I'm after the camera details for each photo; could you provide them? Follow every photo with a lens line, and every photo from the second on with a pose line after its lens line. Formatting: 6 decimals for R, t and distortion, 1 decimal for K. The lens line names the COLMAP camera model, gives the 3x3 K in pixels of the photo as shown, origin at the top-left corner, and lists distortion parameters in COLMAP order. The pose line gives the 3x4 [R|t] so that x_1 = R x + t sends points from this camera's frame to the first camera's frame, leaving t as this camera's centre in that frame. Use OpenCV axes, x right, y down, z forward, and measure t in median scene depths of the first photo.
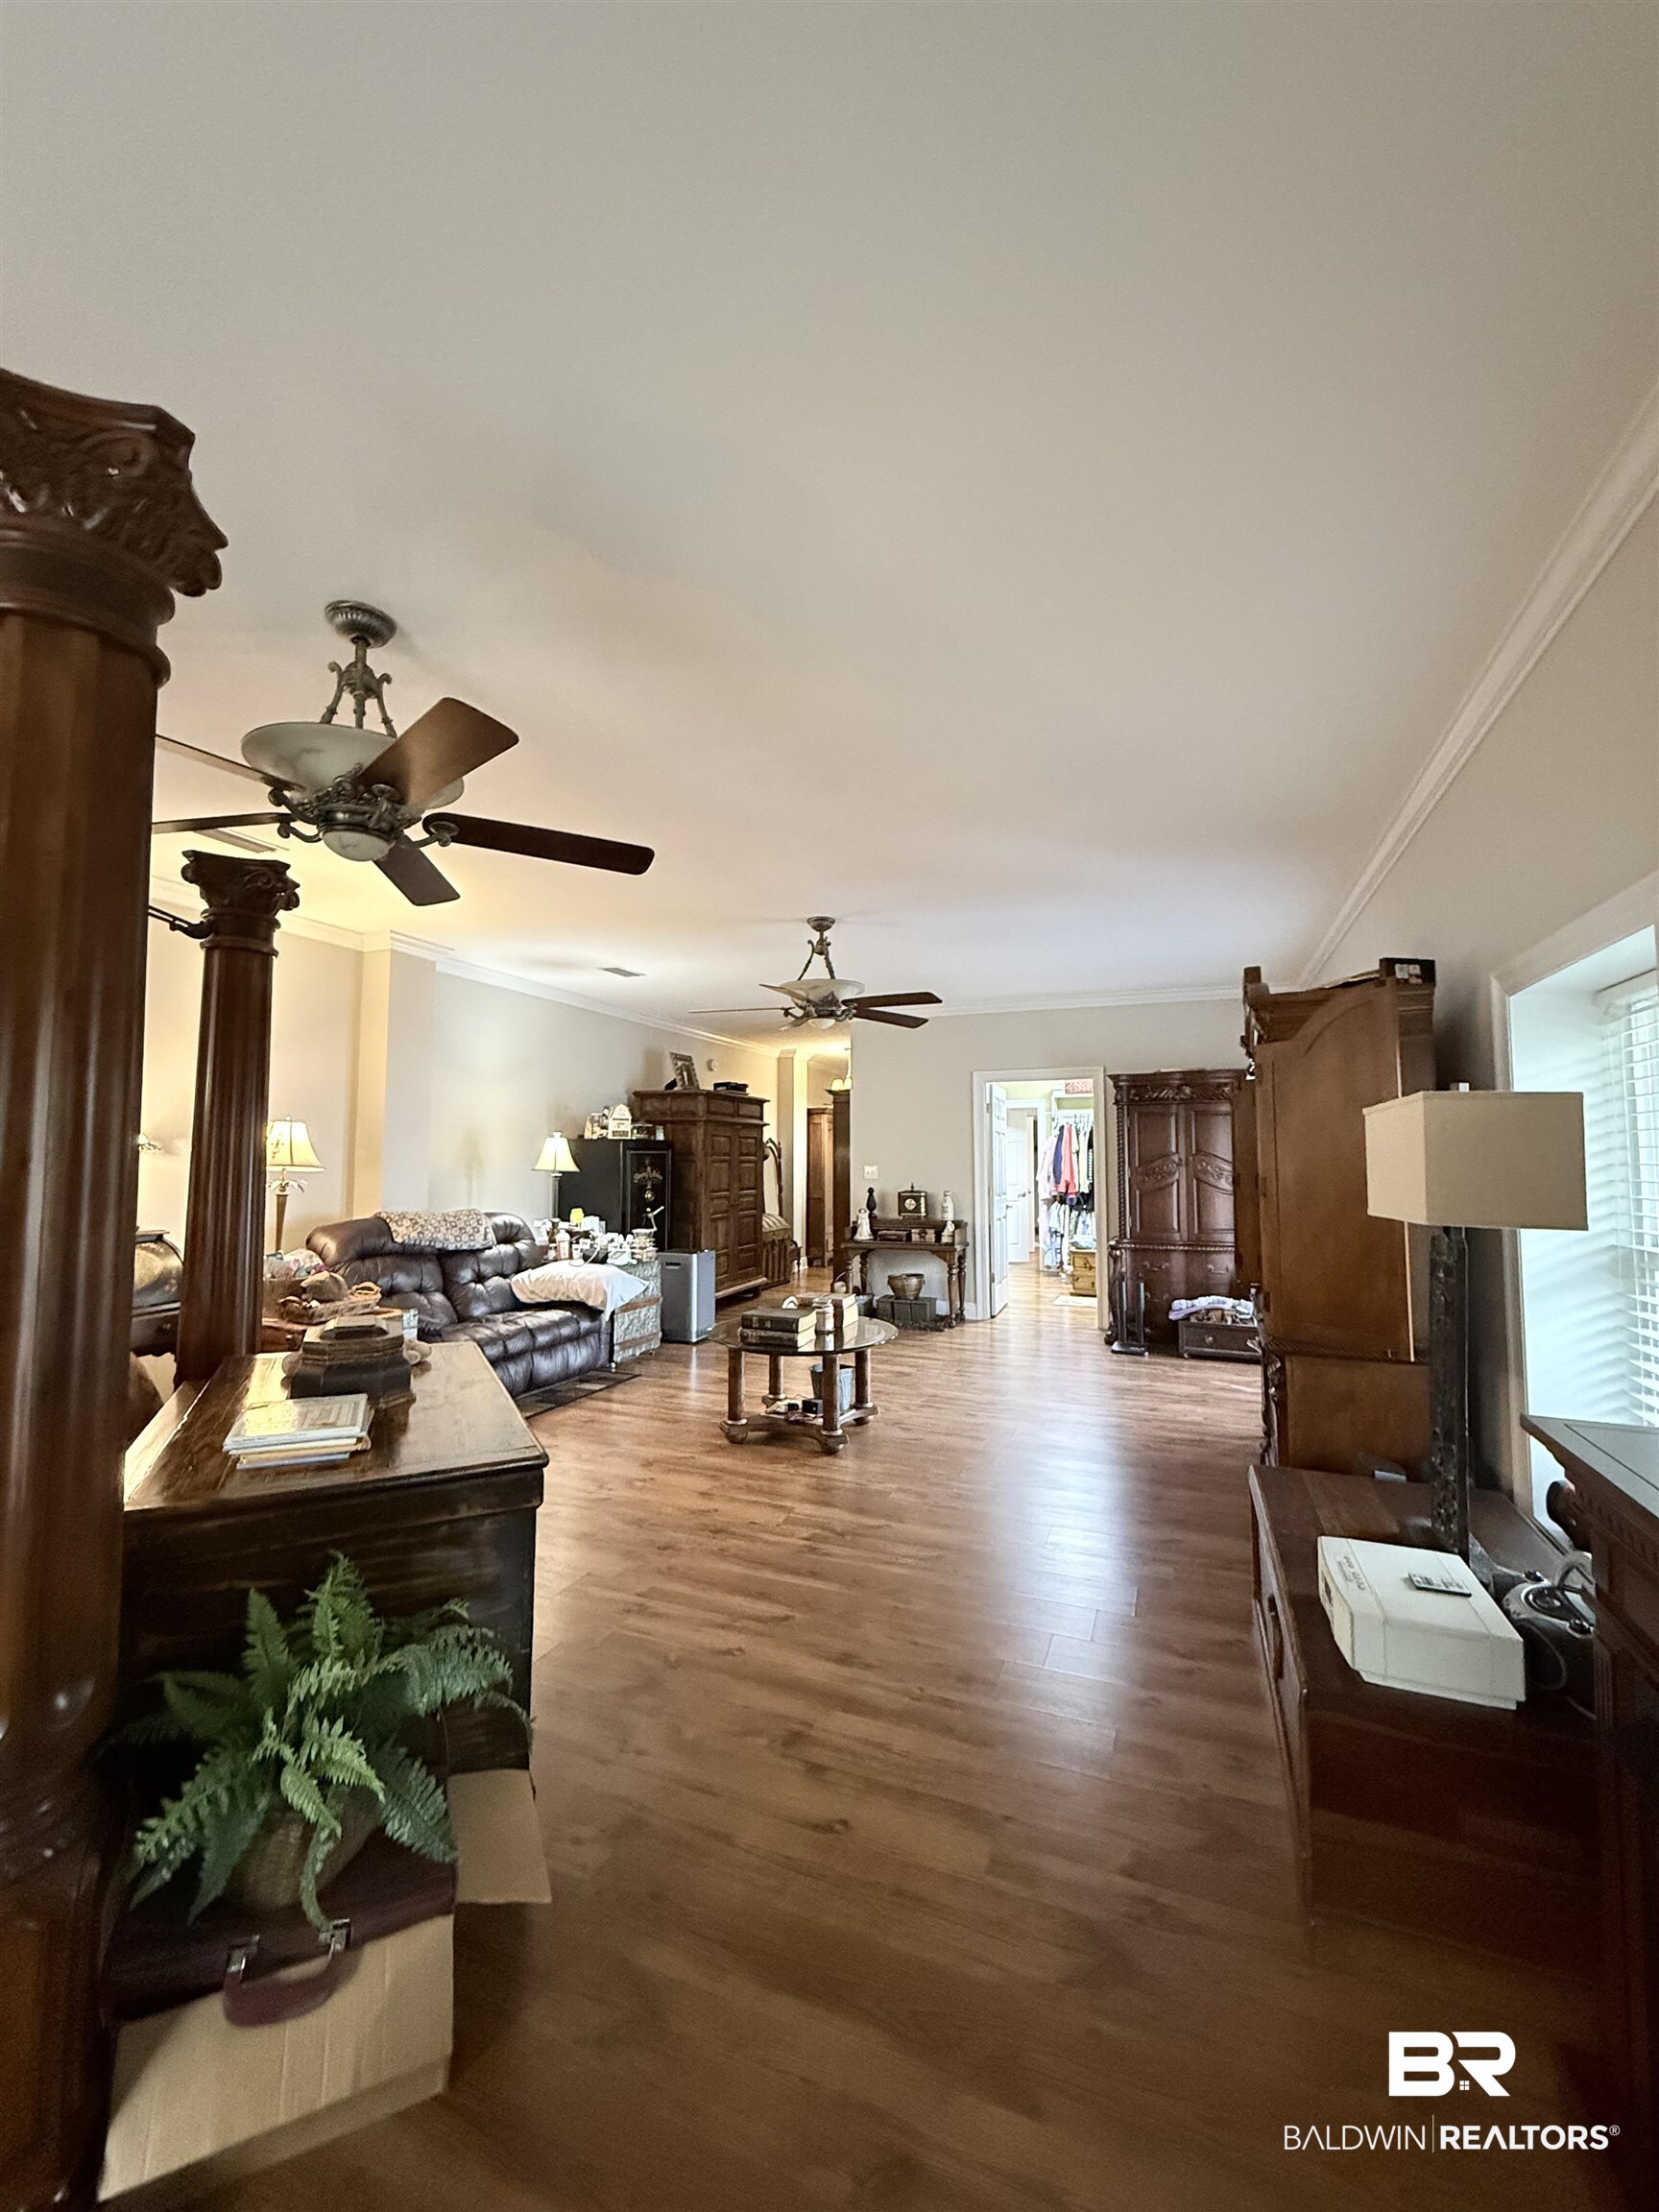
lens RADIAL K [[880.4, 0, 824.0], [0, 880.4, 1104.8], [0, 0, 1]] dist [-0.000584, -0.000067]
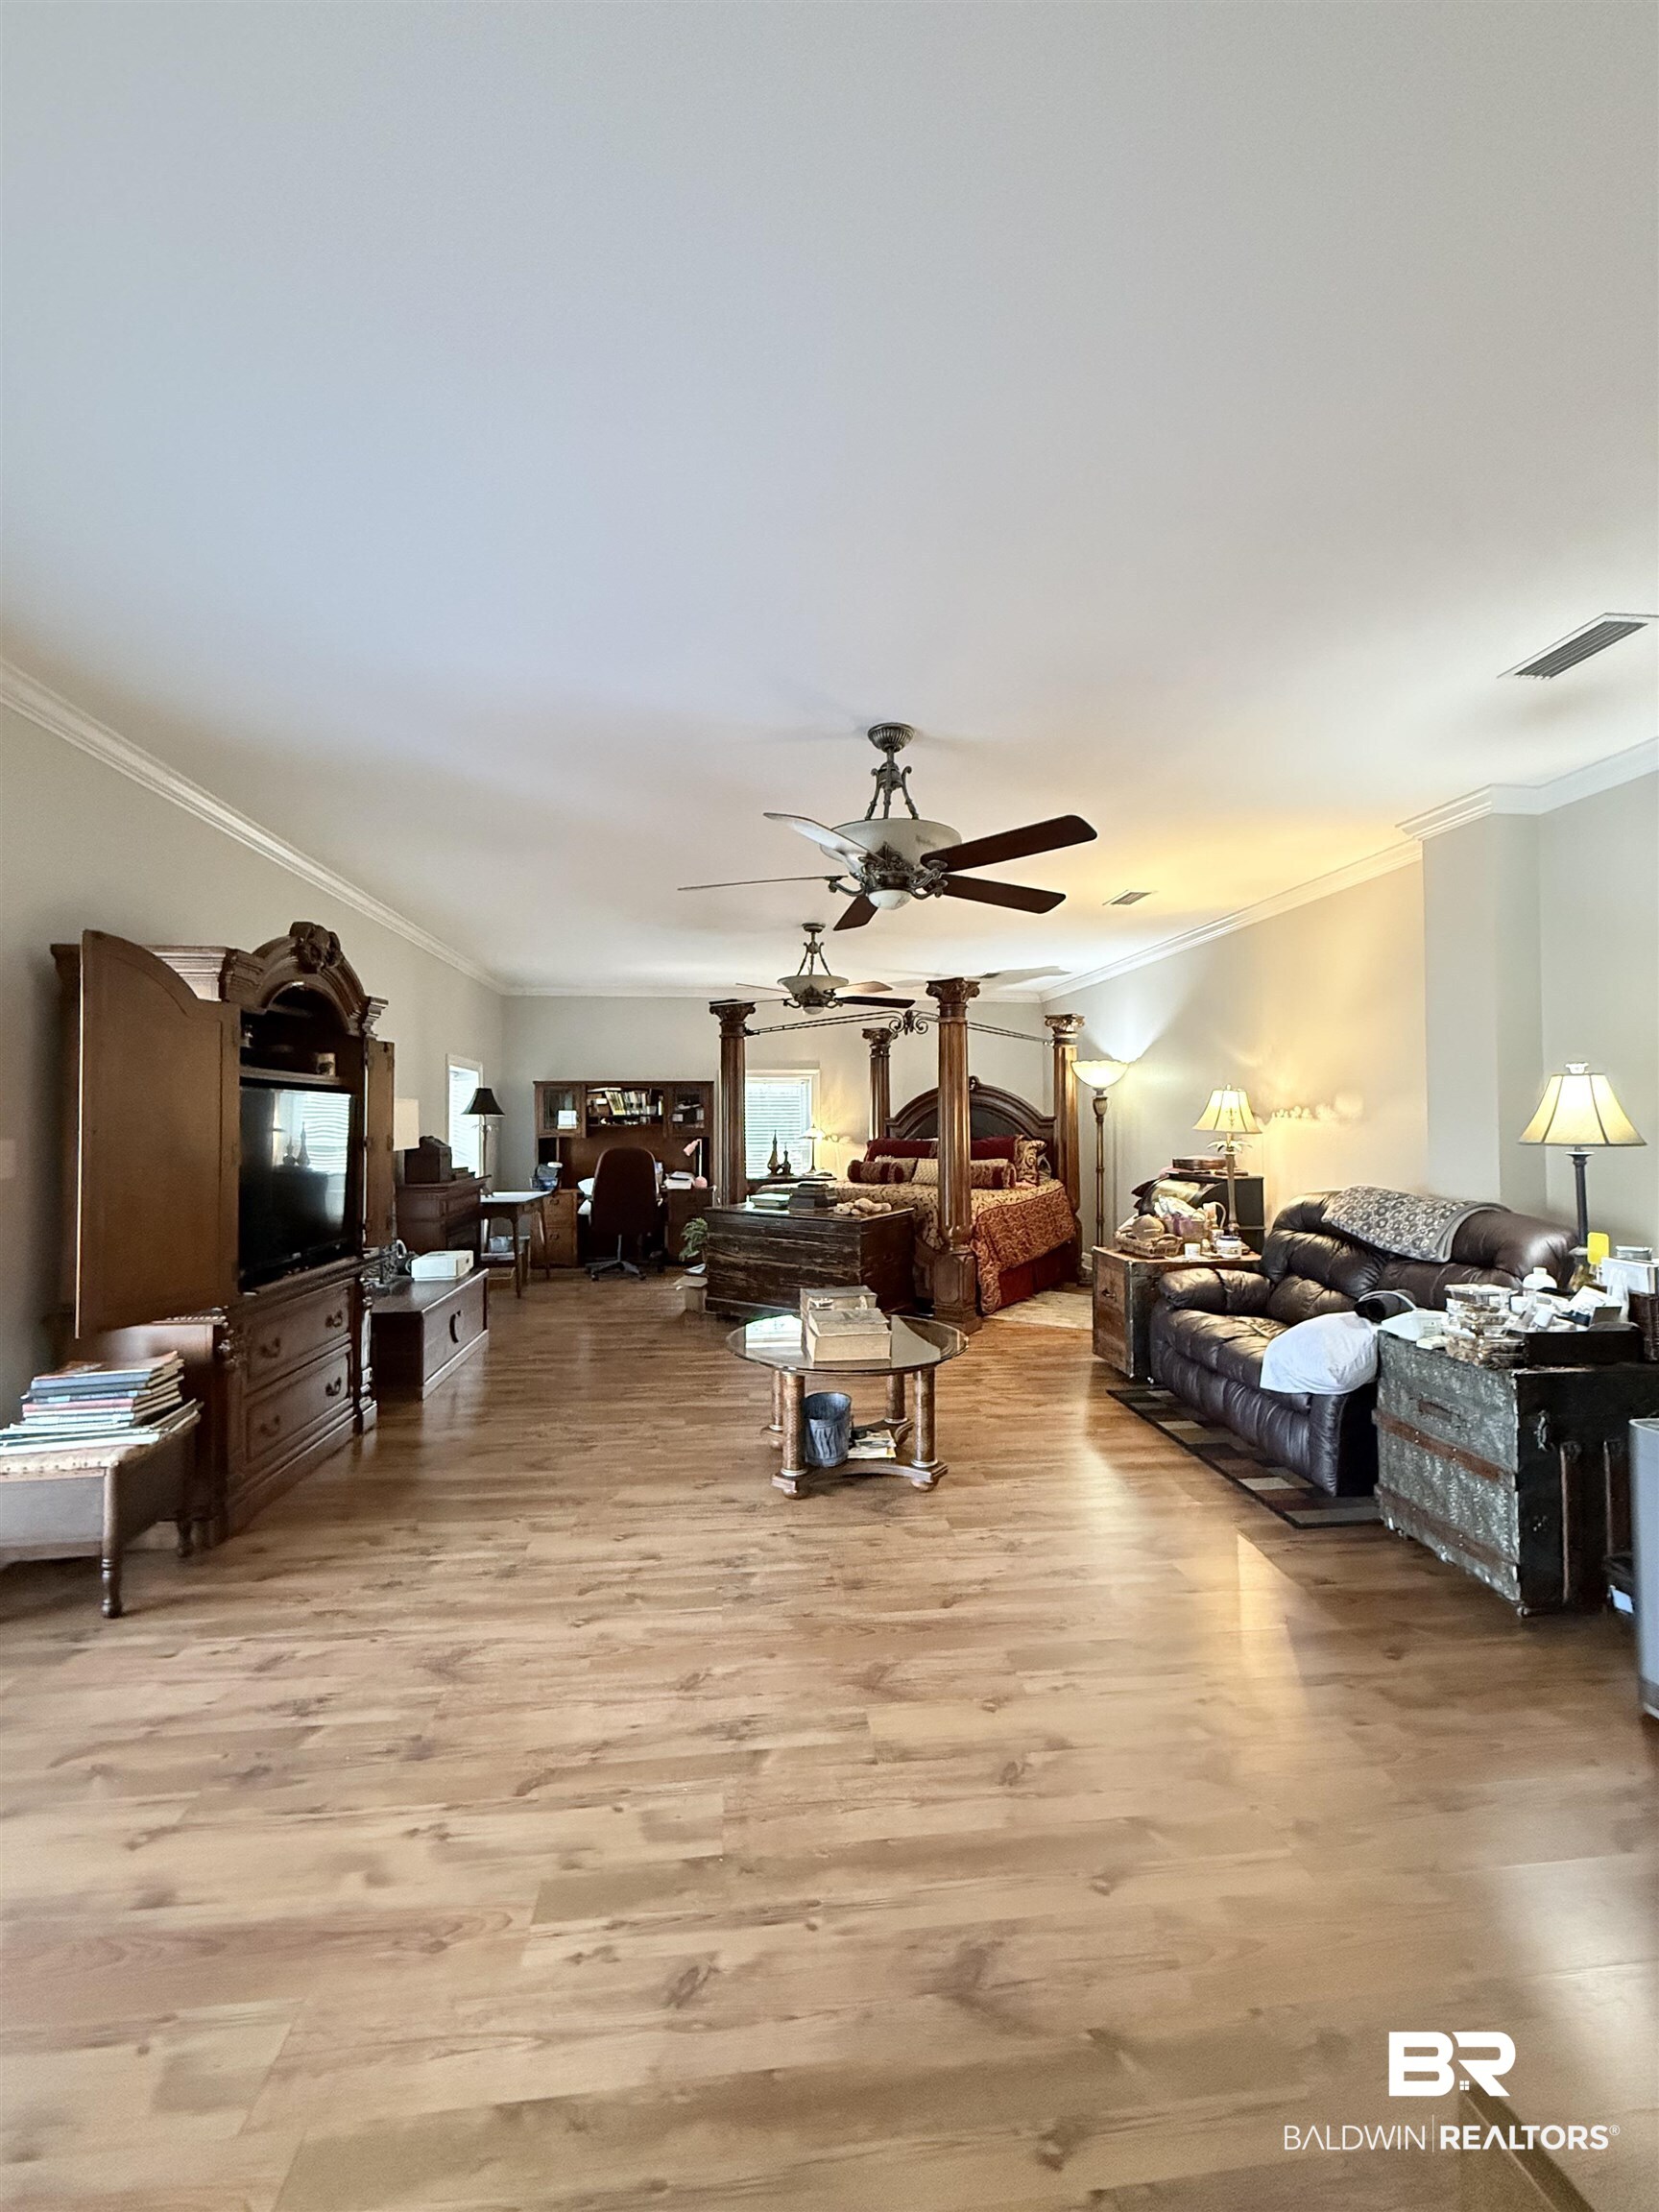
lens RADIAL K [[880.4, 0, 831.4], [0, 880.4, 1105.0], [0, 0, 1]] dist [-0.000584, -0.000067]
pose [[-0.874256, -0.010846, -0.485344, 0.525257], [0.030808, 0.996496, -0.077764, 0.154131], [0.484487, -0.082938, -0.870858, 2.398943]]
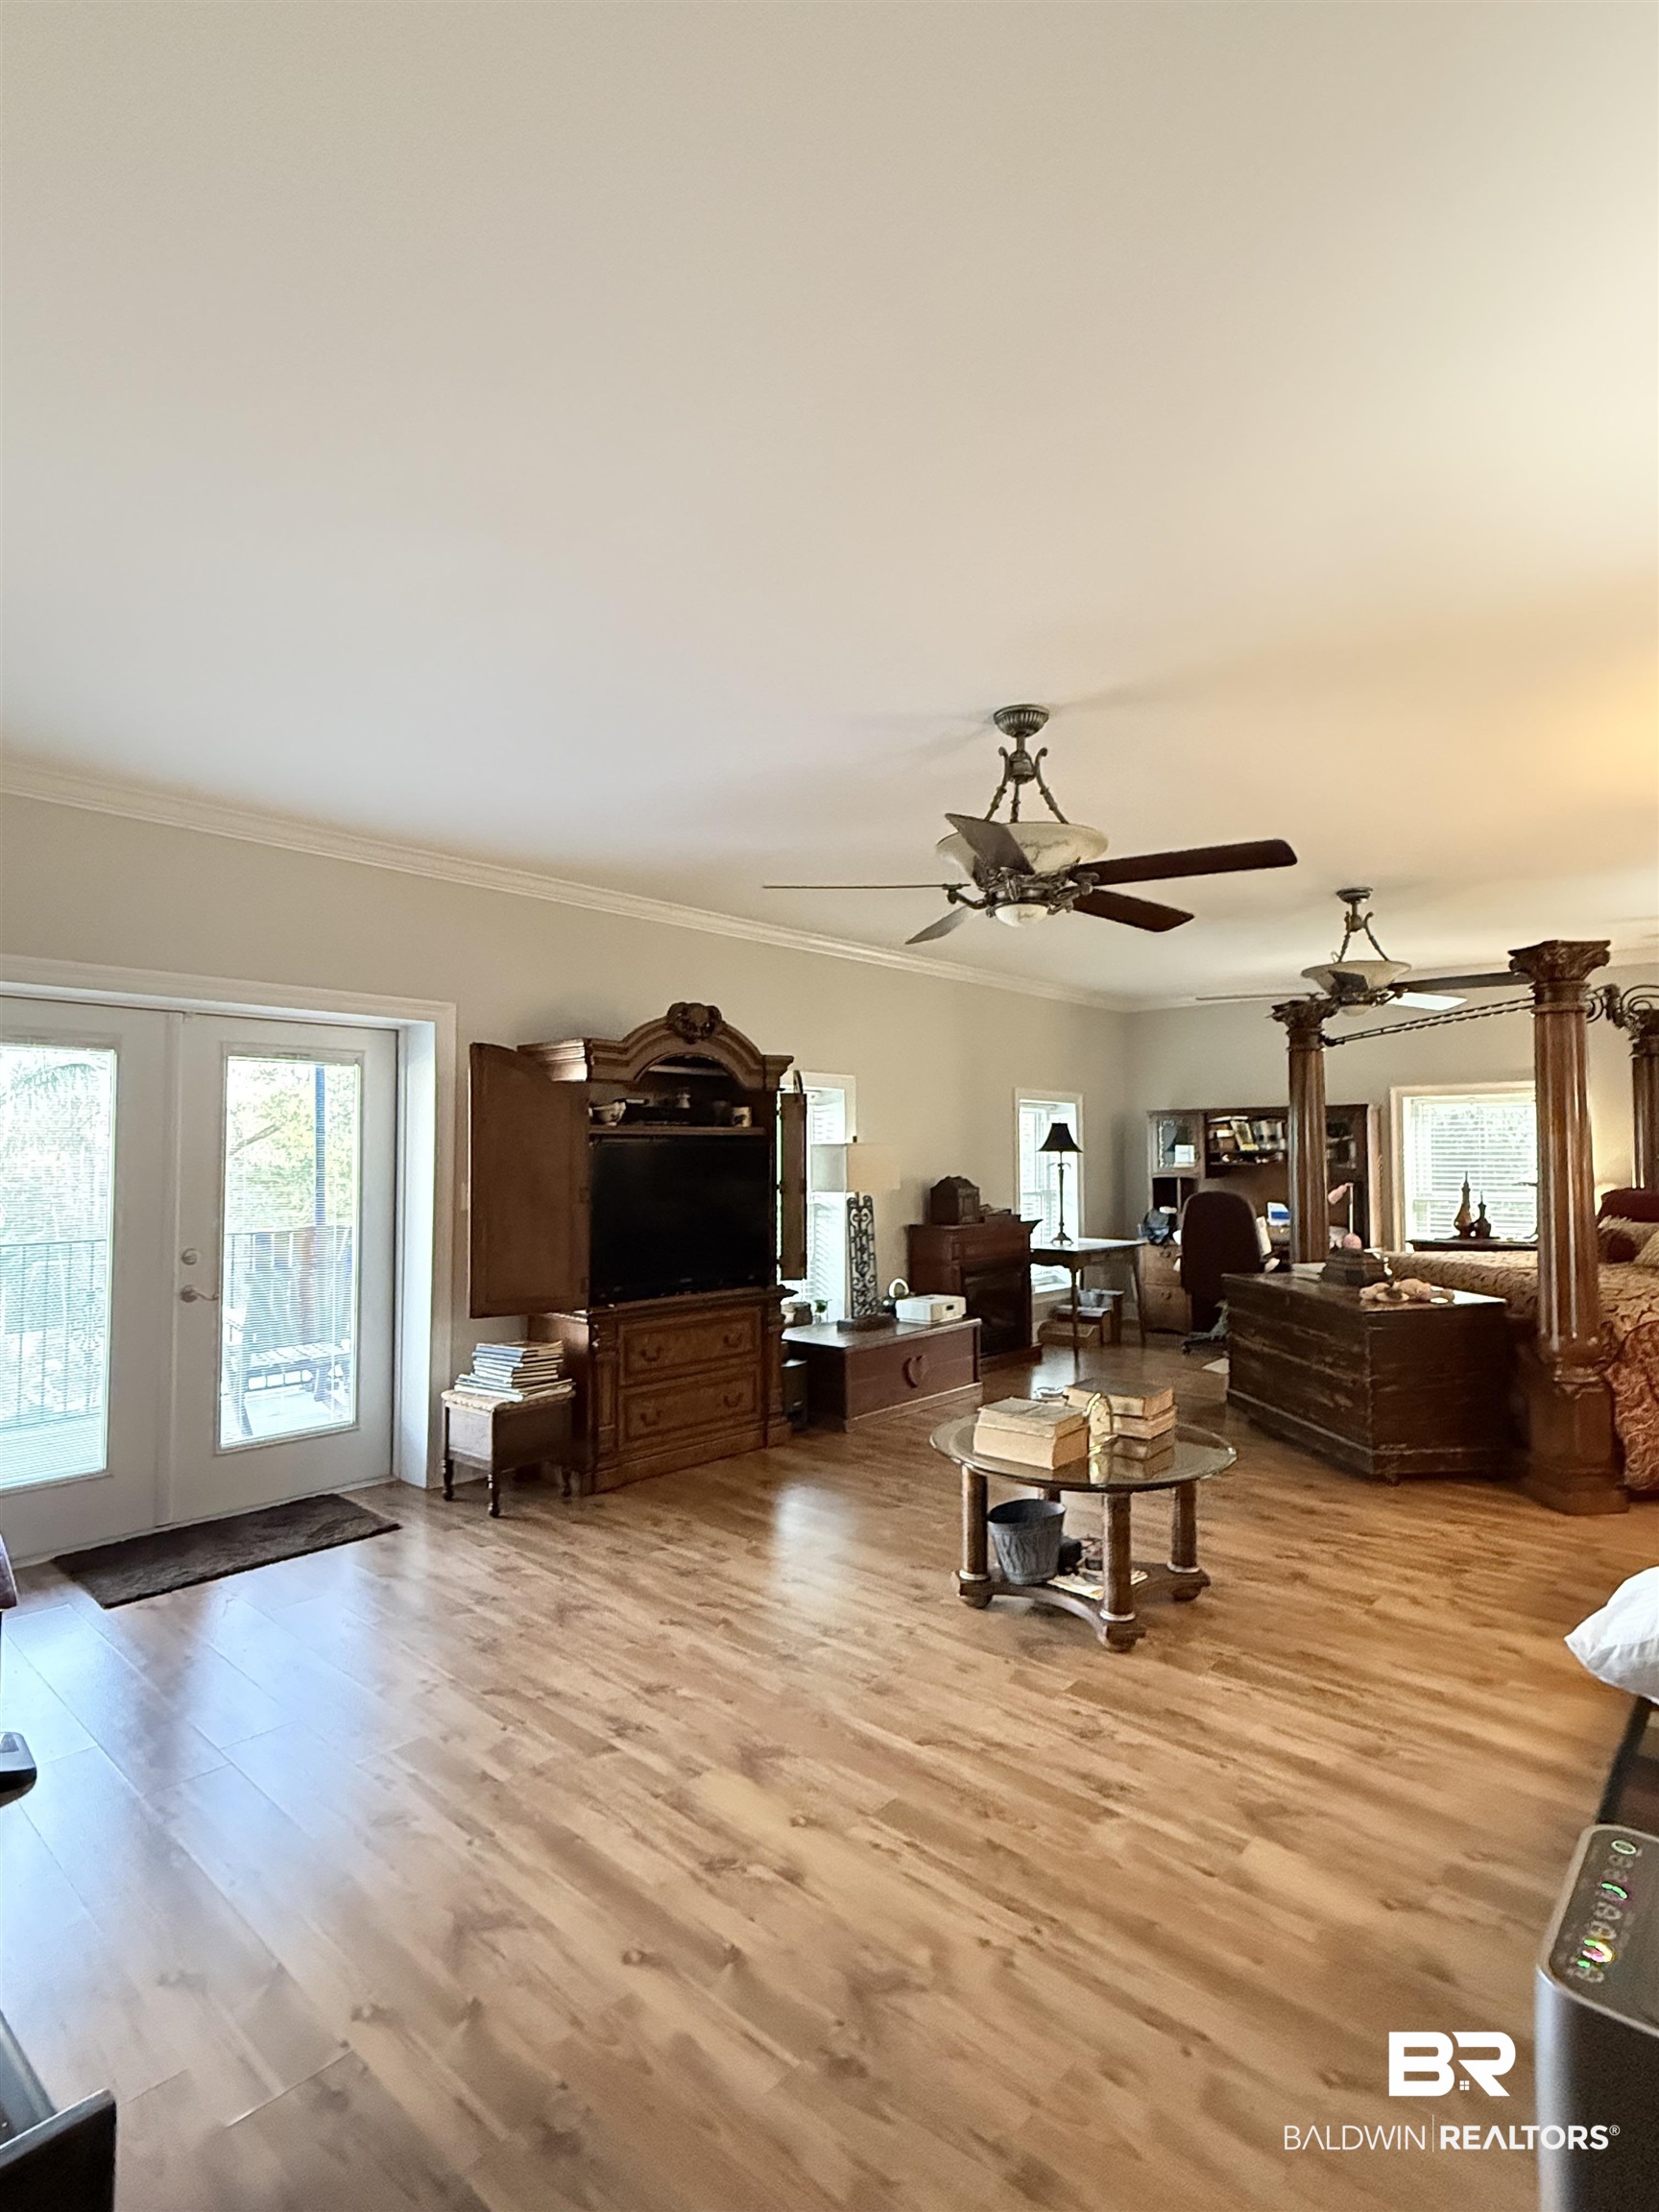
lens RADIAL K [[1107.6, 0, 836.1], [0, 1107.6, 1115.2], [0, 0, 1]] dist [-0.000758, -0.000647]
pose [[-0.943511, 0.010490, 0.331175, -0.181172], [-0.020895, 0.995626, -0.091067, 0.135313], [-0.330682, -0.092843, -0.939164, 2.604637]]
